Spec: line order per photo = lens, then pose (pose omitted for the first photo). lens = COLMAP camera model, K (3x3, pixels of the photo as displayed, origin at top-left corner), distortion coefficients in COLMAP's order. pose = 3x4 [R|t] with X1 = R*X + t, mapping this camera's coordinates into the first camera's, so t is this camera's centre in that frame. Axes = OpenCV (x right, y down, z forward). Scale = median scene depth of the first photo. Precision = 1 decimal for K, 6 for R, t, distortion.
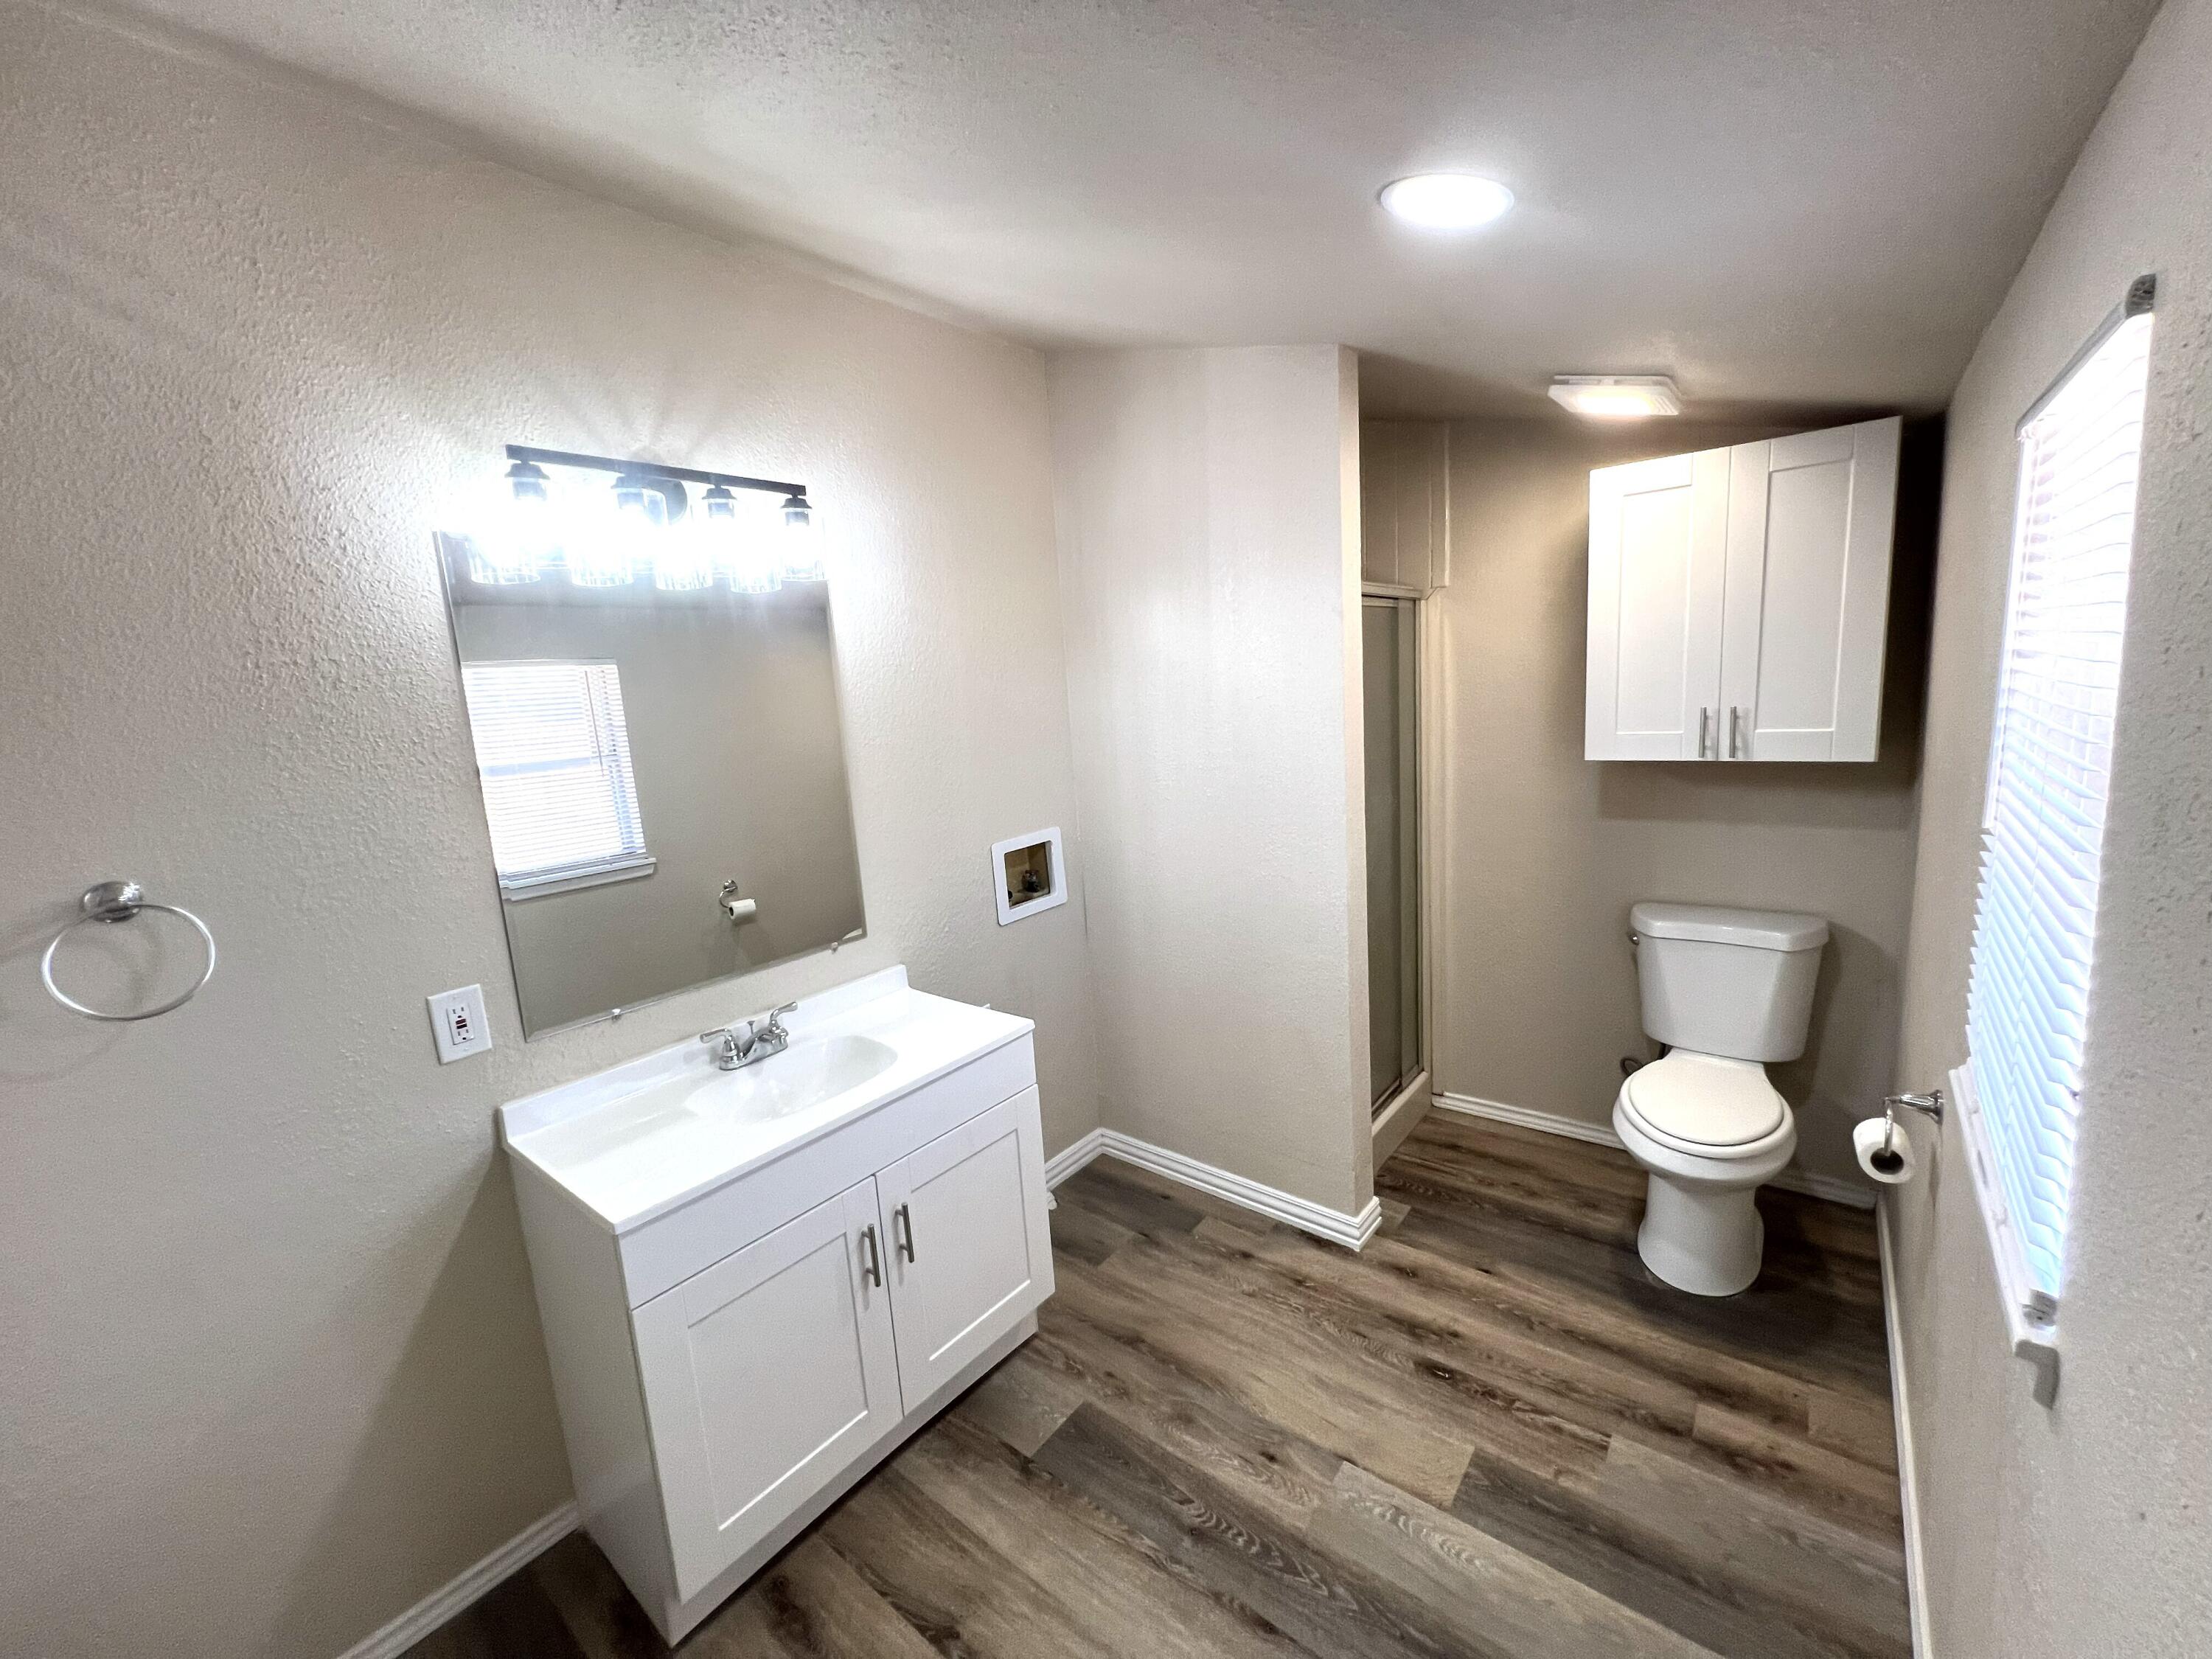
lens RADIAL K [[878.3, 0, 1099.7], [0, 878.3, 824.2], [0, 0, 1]] dist [-0.006632, 0.000018]
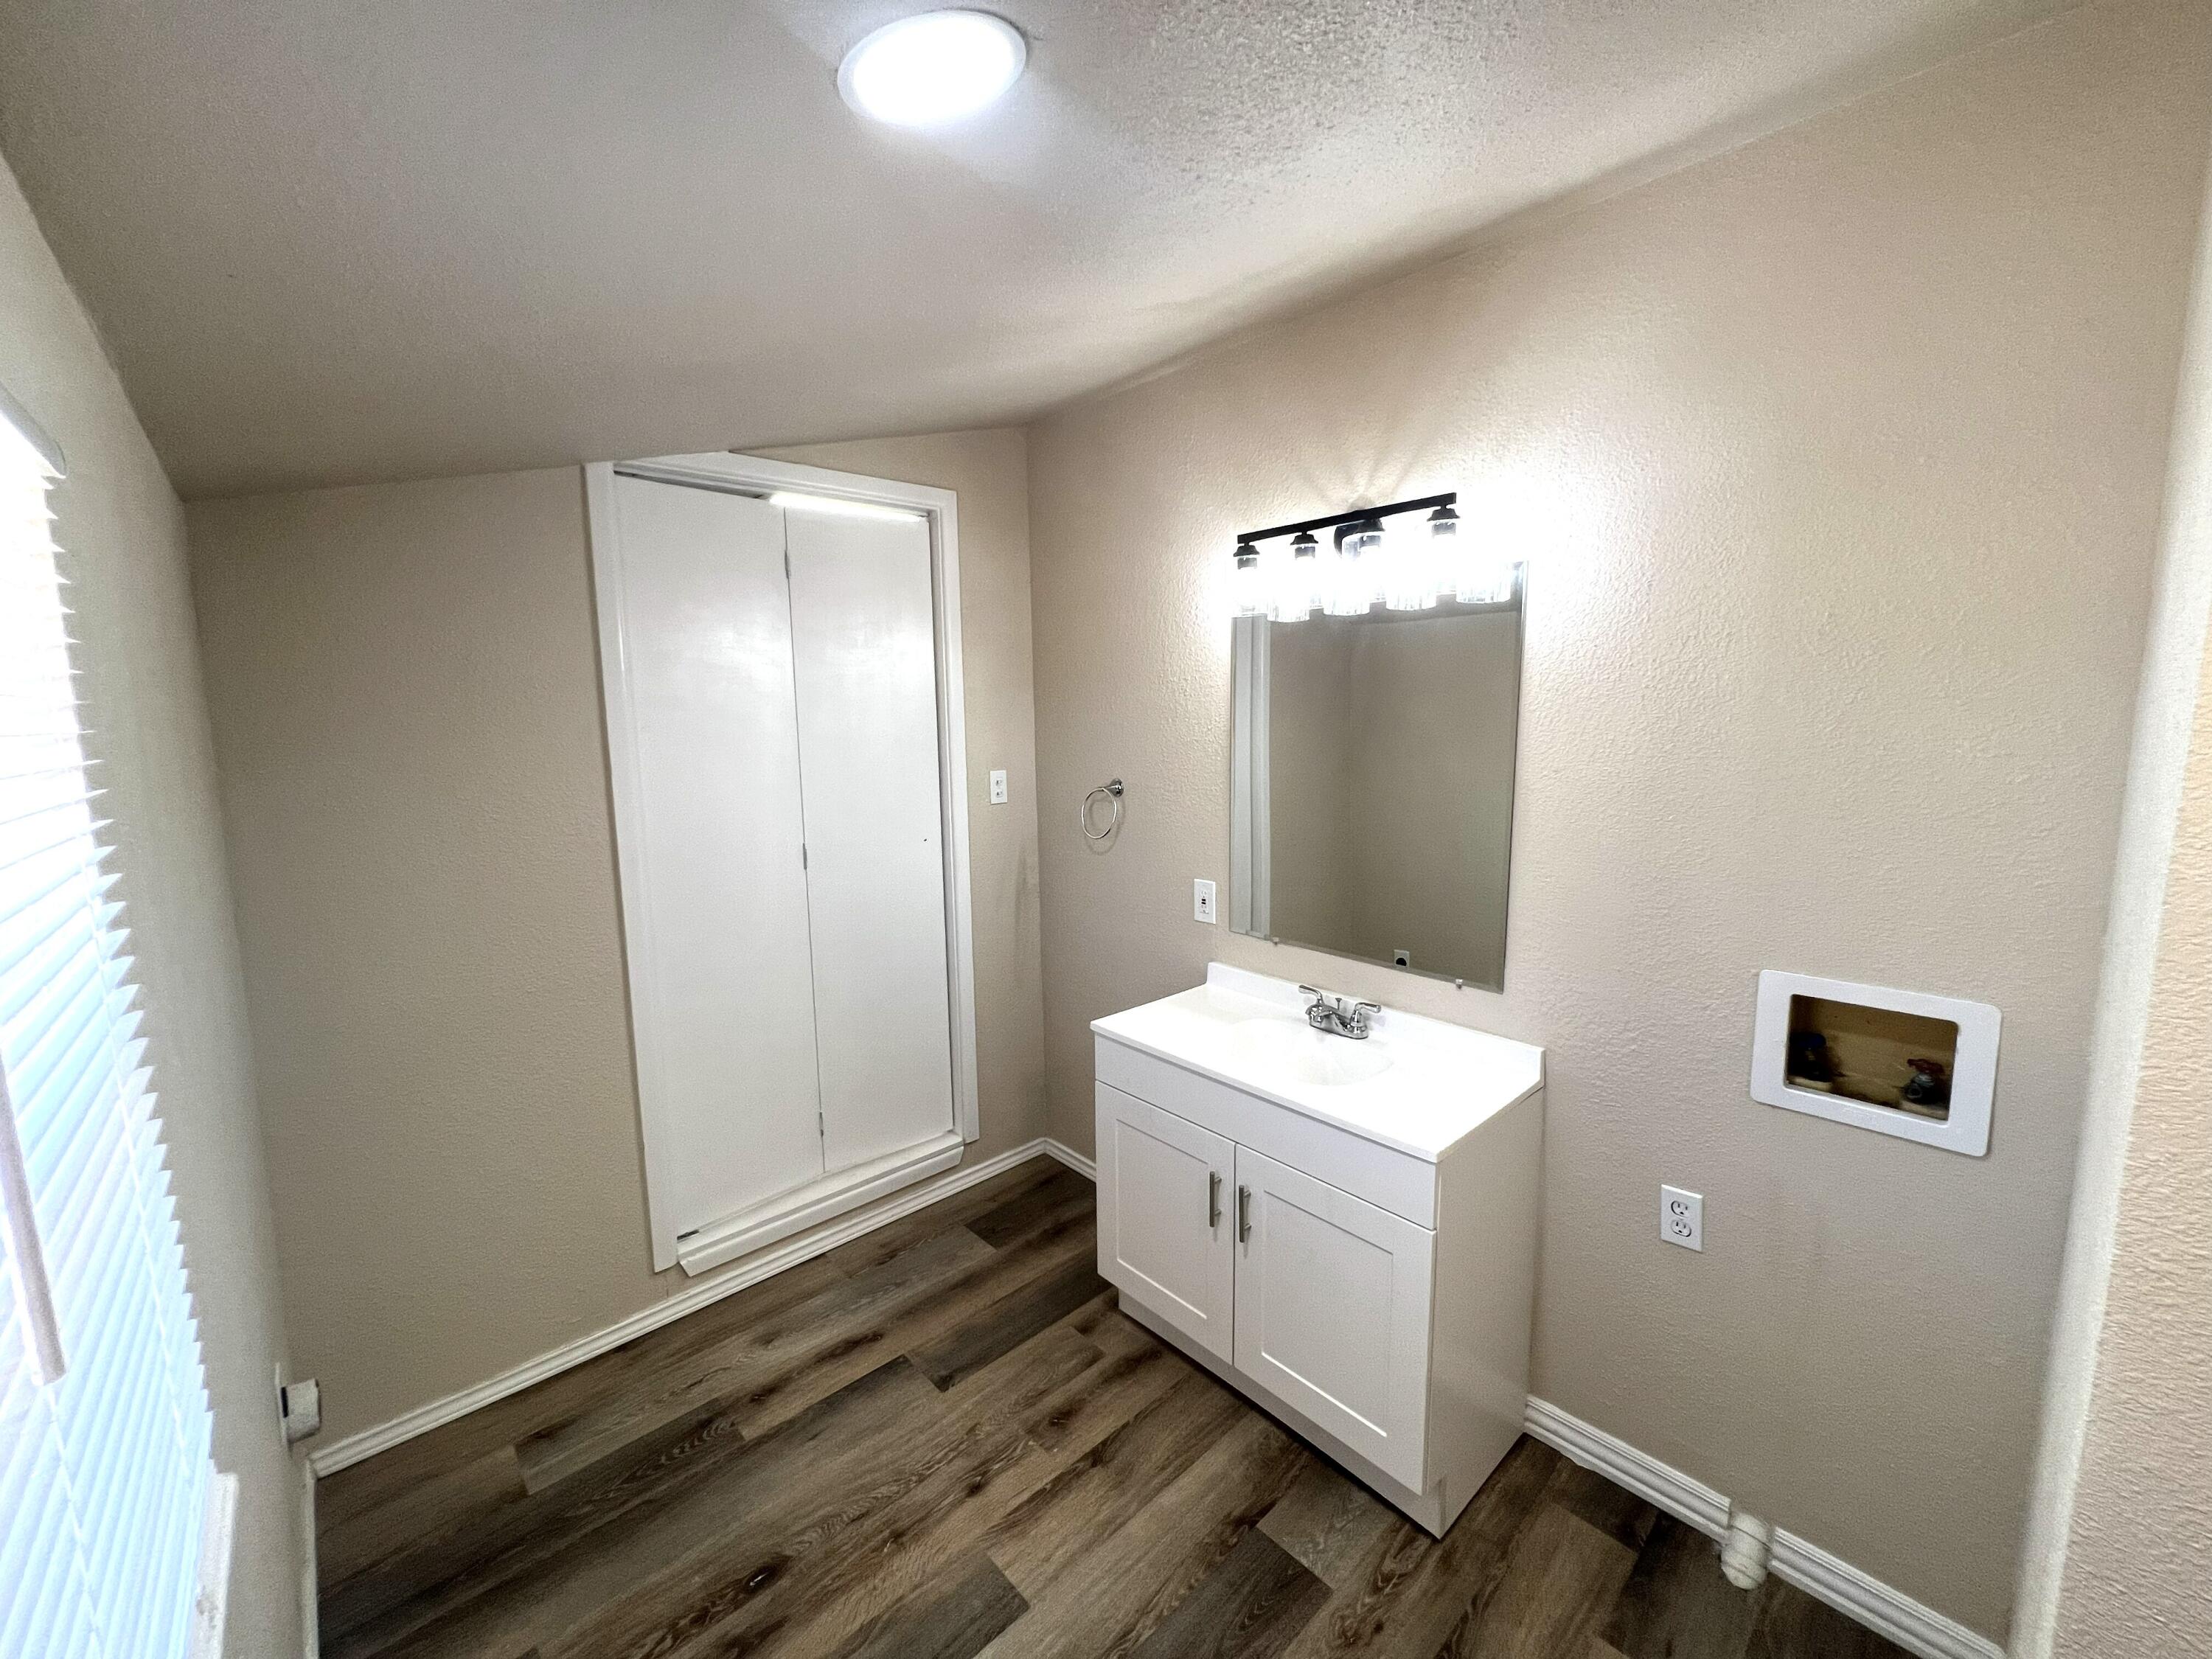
lens RADIAL K [[878.3, 0, 1099.7], [0, 878.3, 824.2], [0, 0, 1]] dist [-0.006632, 0.000018]
pose [[-0.145869, 0.200228, -0.968830, 0.751790], [-0.134433, 0.966209, 0.219927, -0.214686], [0.980127, 0.162323, -0.114023, 0.855742]]
